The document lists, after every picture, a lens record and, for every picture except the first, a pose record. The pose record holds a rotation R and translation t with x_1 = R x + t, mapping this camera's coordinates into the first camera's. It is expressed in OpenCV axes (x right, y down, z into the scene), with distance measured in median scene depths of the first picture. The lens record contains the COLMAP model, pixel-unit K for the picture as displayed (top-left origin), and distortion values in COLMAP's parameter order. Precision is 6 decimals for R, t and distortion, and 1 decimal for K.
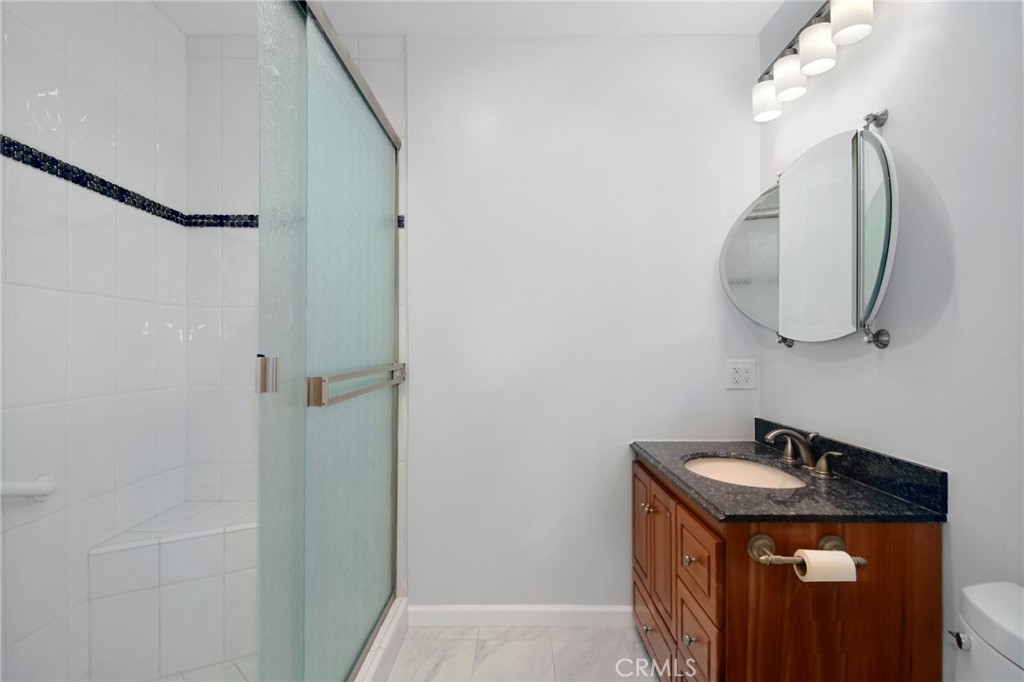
lens RADIAL K [[493.6, 0, 512.1], [0, 493.6, 345.3], [0, 0, 1]] dist [0.004606, -0.012114]
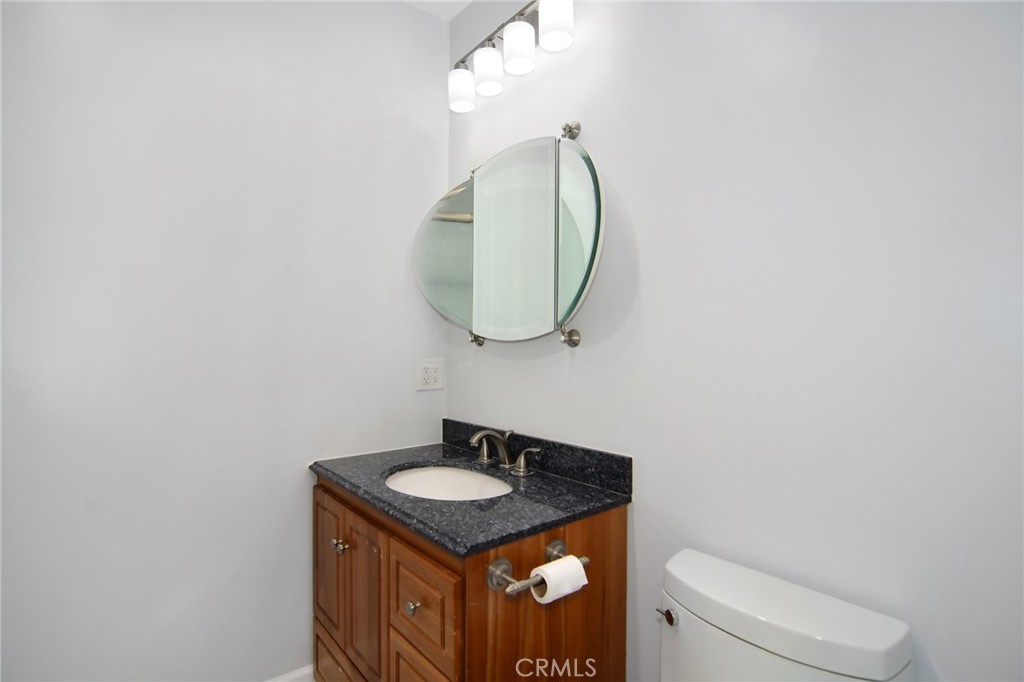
lens RADIAL K [[493.6, 0, 512.1], [0, 493.6, 345.3], [0, 0, 1]] dist [0.004606, -0.012114]
pose [[0.769939, -0.000140, 0.638118, -0.032676], [-0.001591, 0.999996, 0.002139, 0.000483], [-0.638116, -0.002662, 0.769936, 0.242626]]
